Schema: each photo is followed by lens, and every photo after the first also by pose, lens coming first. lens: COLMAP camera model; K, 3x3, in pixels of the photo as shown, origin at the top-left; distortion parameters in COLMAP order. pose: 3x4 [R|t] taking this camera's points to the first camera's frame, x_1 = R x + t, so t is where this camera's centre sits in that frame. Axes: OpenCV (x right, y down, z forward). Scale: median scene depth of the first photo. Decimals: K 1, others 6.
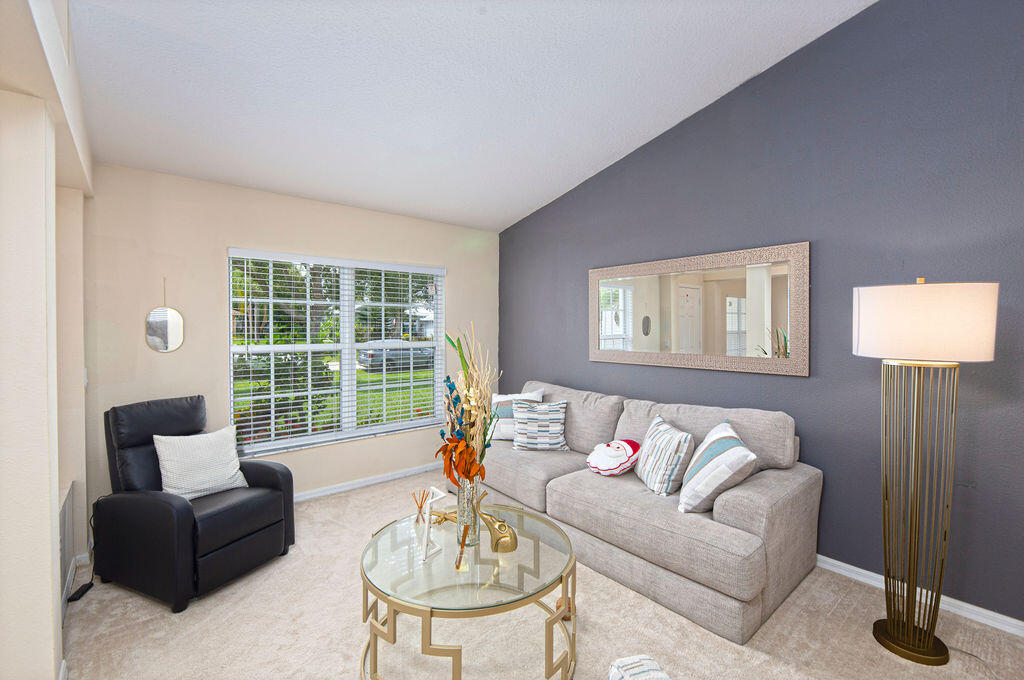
lens RADIAL K [[443.4, 0, 514.1], [0, 443.4, 333.1], [0, 0, 1]] dist [-0.000723, -0.001071]
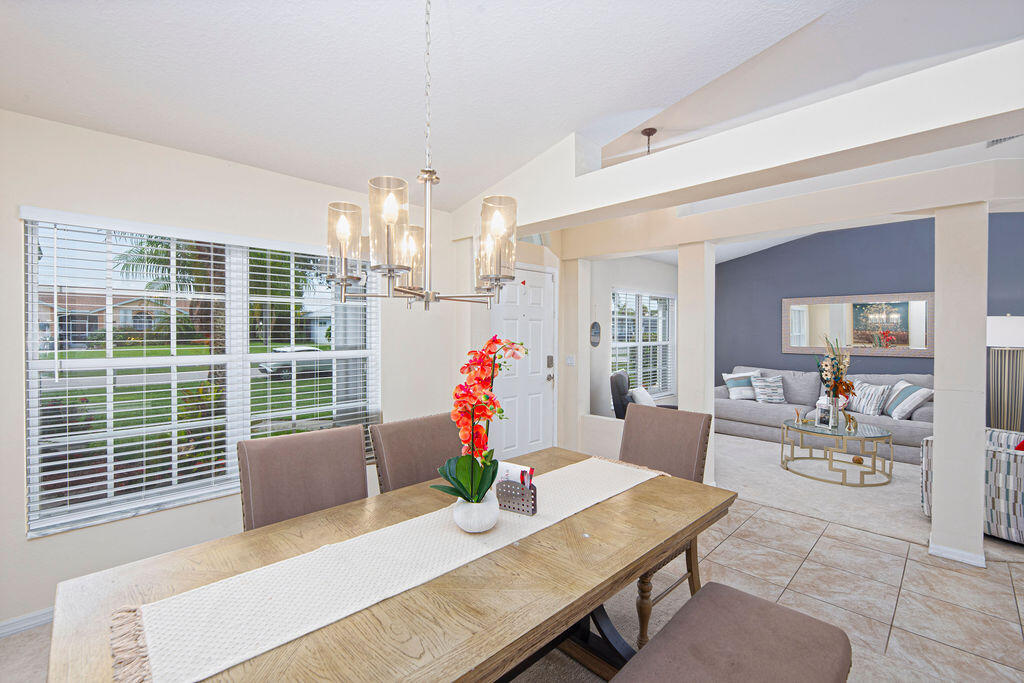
lens RADIAL K [[443.4, 0, 513.6], [0, 443.4, 331.9], [0, 0, 1]] dist [-0.000723, -0.001071]
pose [[0.997454, 0.003645, 0.071225, -1.099702], [-0.002511, 0.999869, -0.016004, 0.012117], [-0.071274, 0.015784, 0.997332, -0.685305]]
